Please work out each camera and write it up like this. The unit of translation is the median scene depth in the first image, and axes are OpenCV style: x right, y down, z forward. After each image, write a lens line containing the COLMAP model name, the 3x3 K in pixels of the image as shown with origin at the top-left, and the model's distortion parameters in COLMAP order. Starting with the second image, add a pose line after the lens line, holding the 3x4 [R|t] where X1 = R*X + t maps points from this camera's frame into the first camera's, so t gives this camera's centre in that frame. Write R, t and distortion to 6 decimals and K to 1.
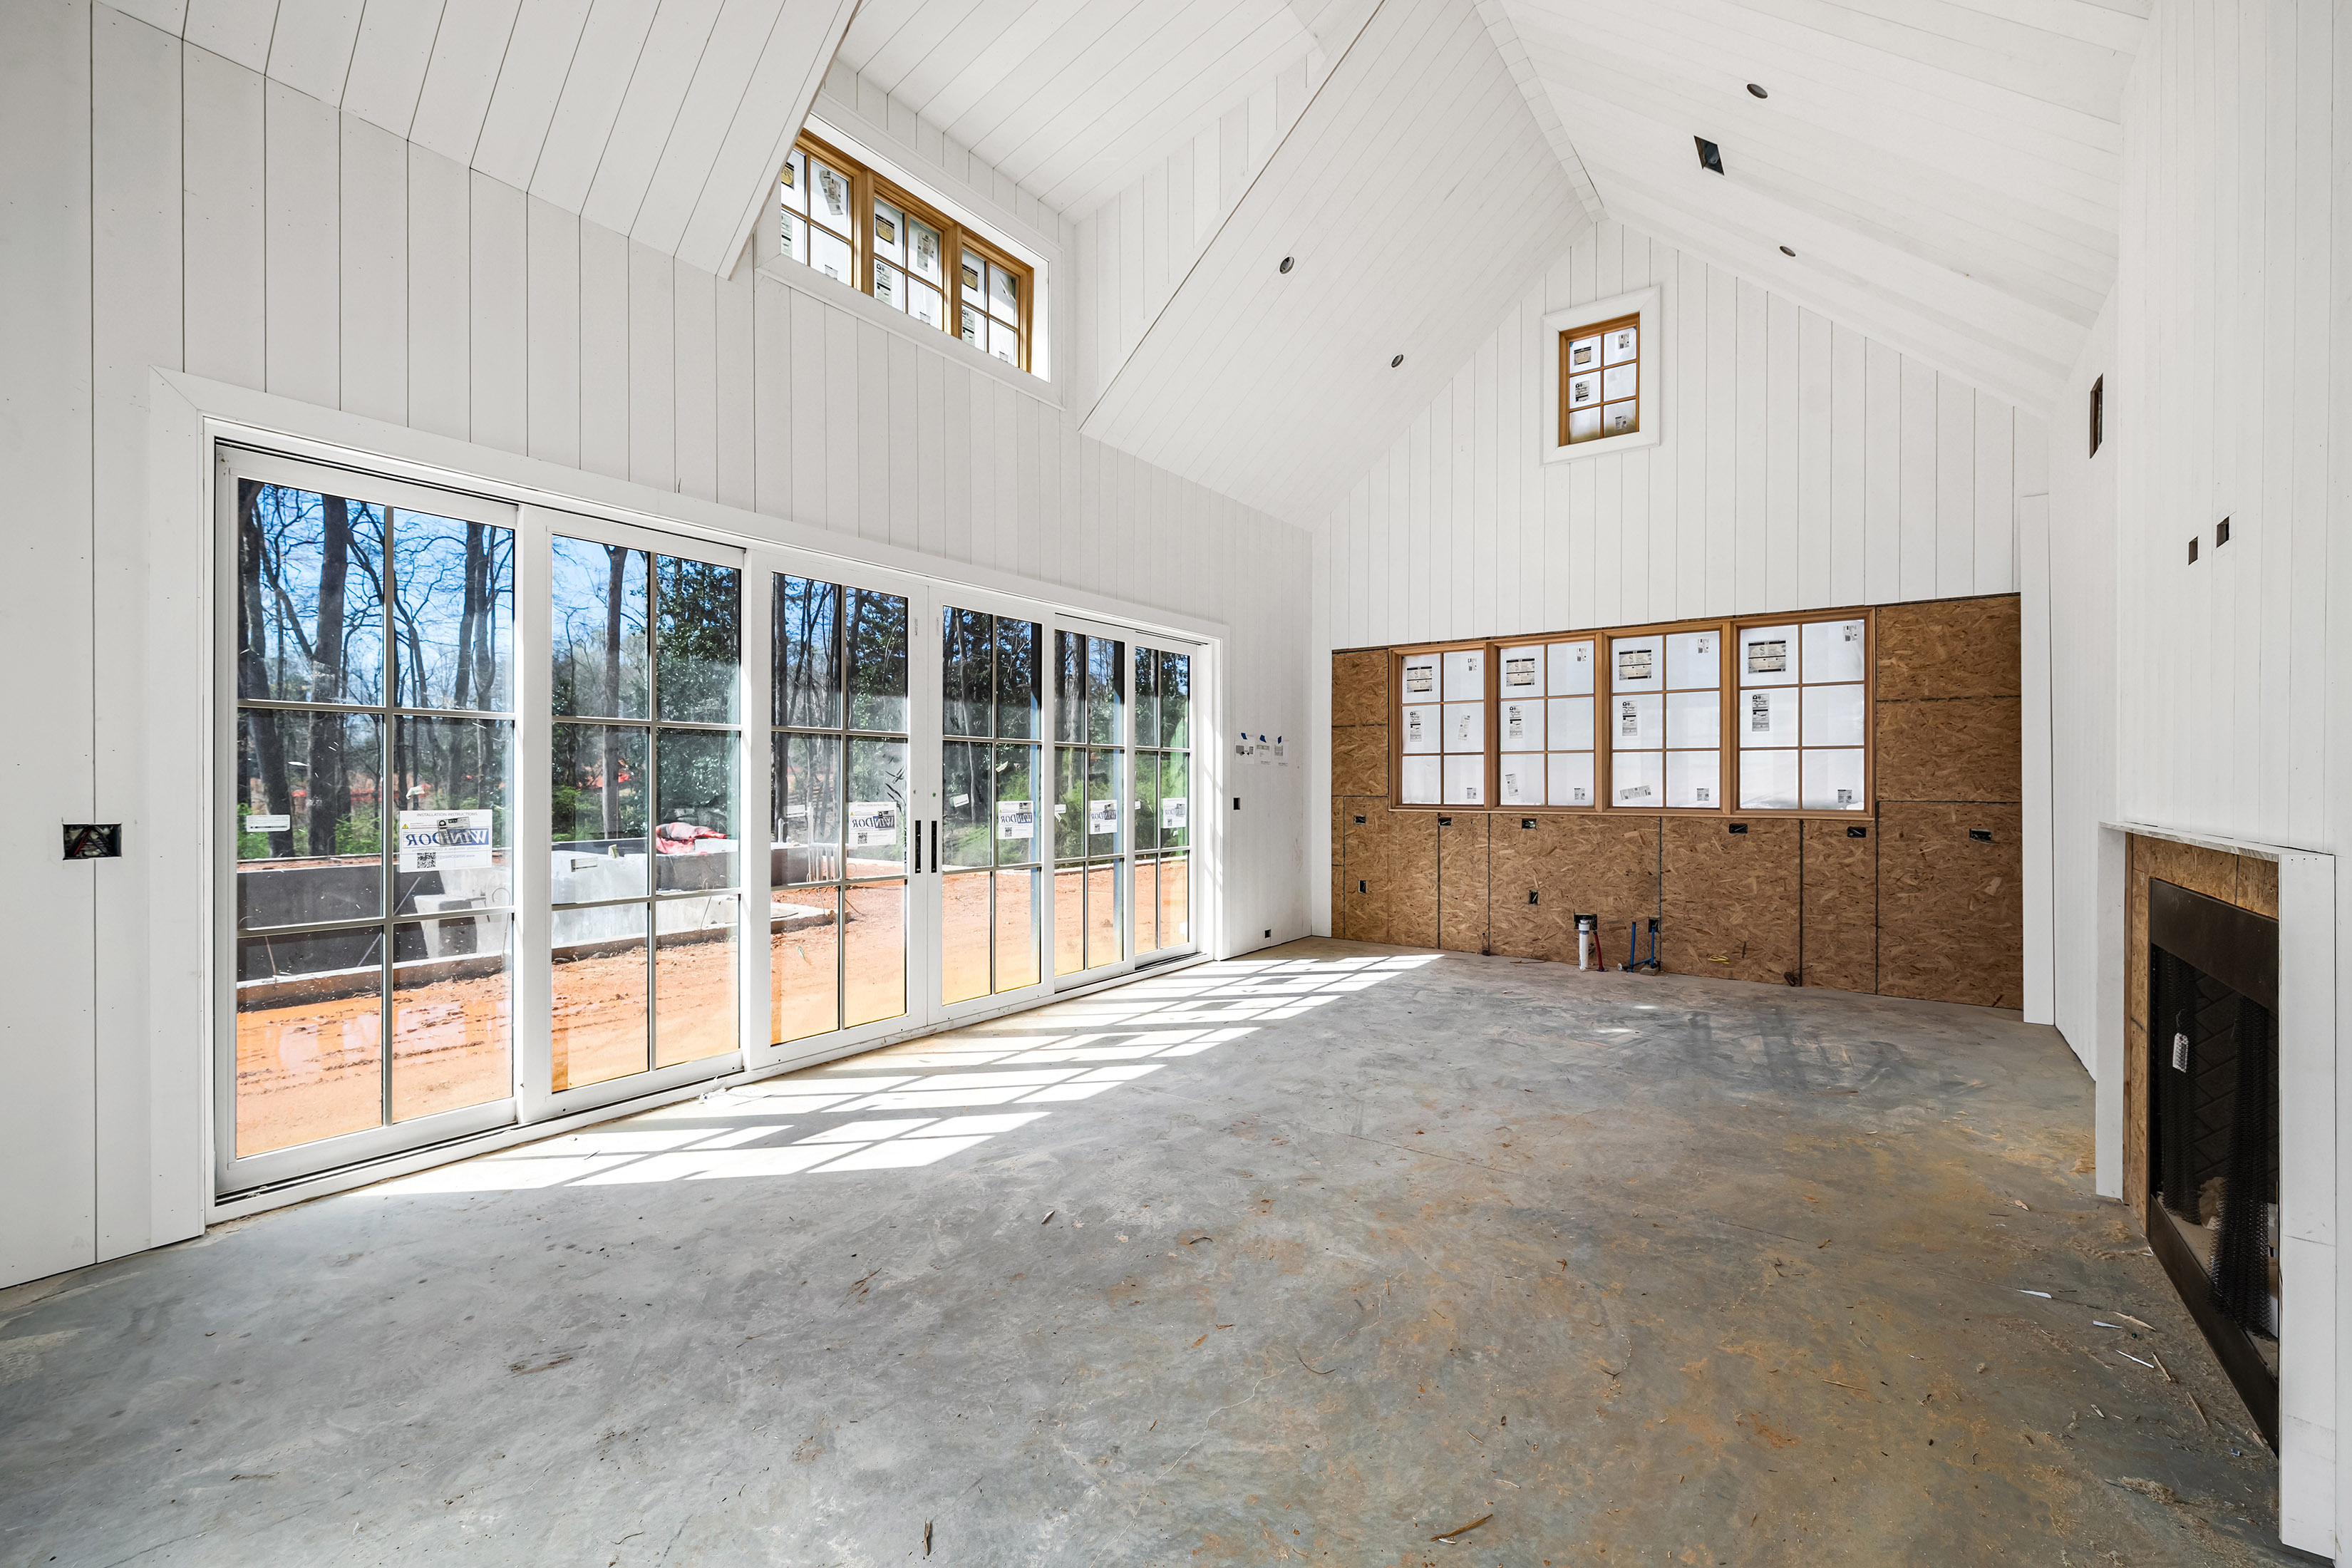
lens RADIAL K [[981.0, 0, 1180.3], [0, 981.0, 786.4], [0, 0, 1]] dist [-0.007084, -0.000406]
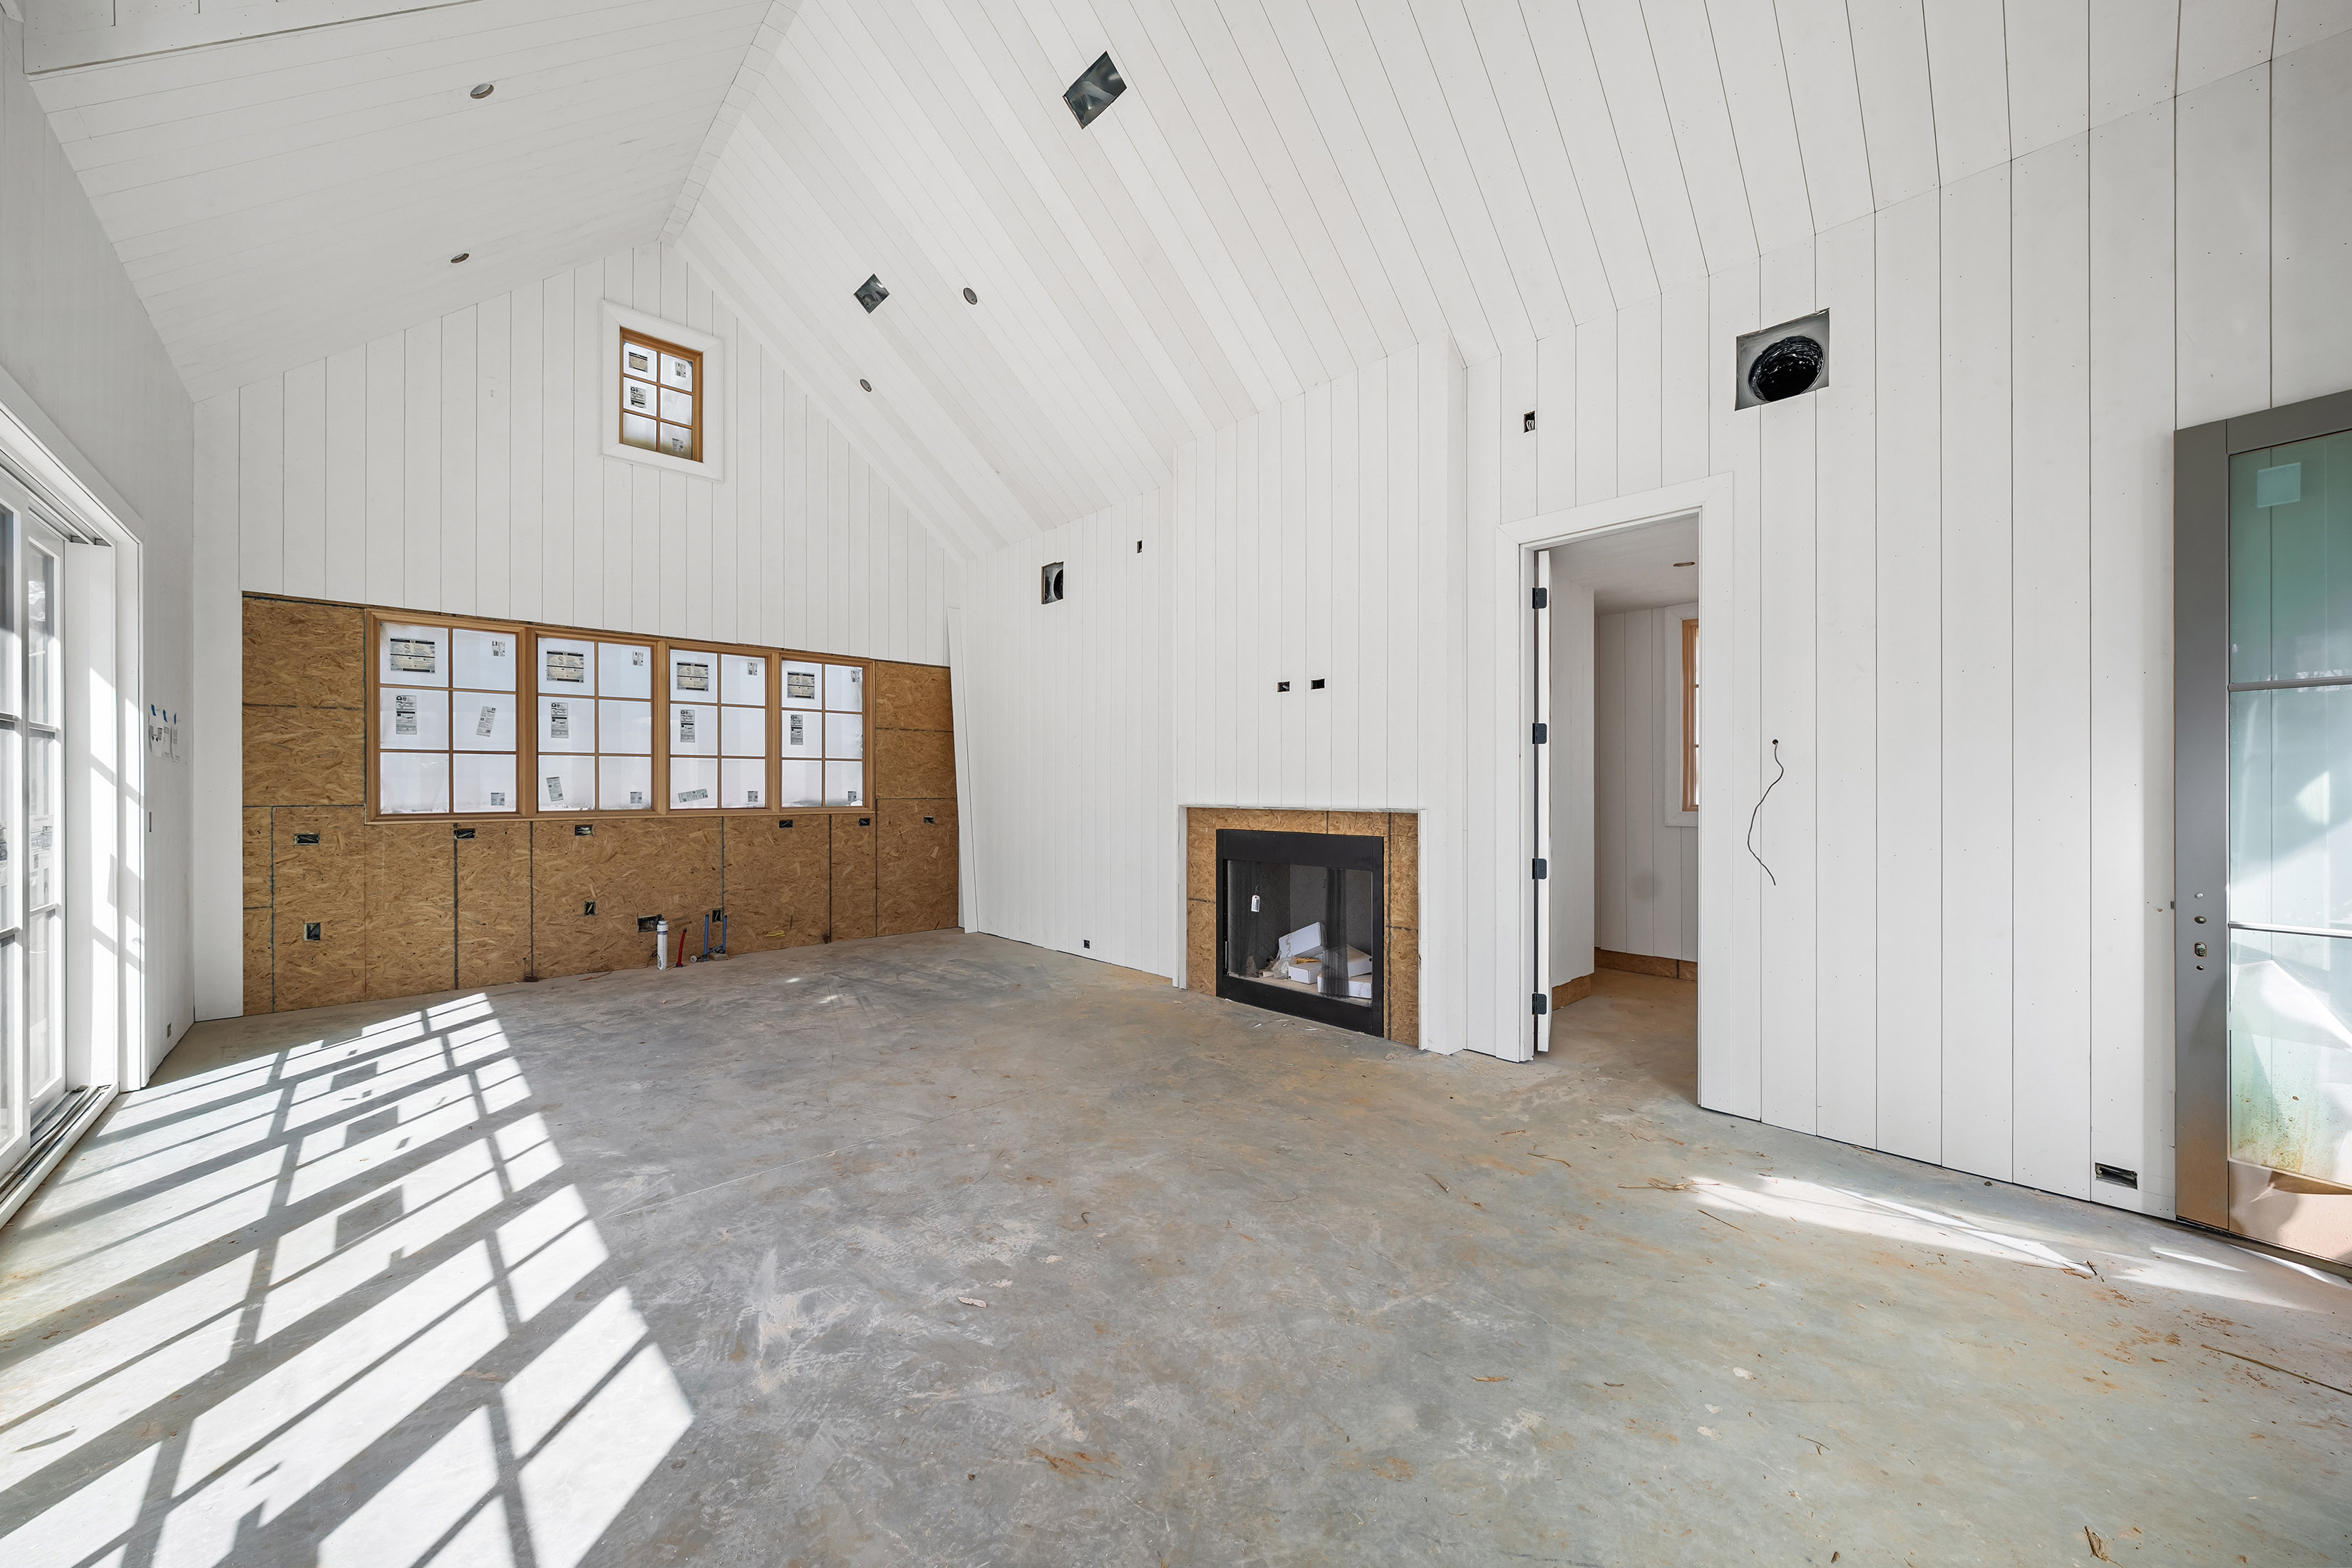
lens RADIAL K [[856.4, 0, 1183.5], [0, 856.4, 781.7], [0, 0, 1]] dist [-0.002293, -0.000348]
pose [[0.180658, 0.003218, 0.983541, -0.376009], [0.005168, 0.999978, -0.004221, -0.001654], [-0.983532, 0.005846, 0.180638, 0.312145]]
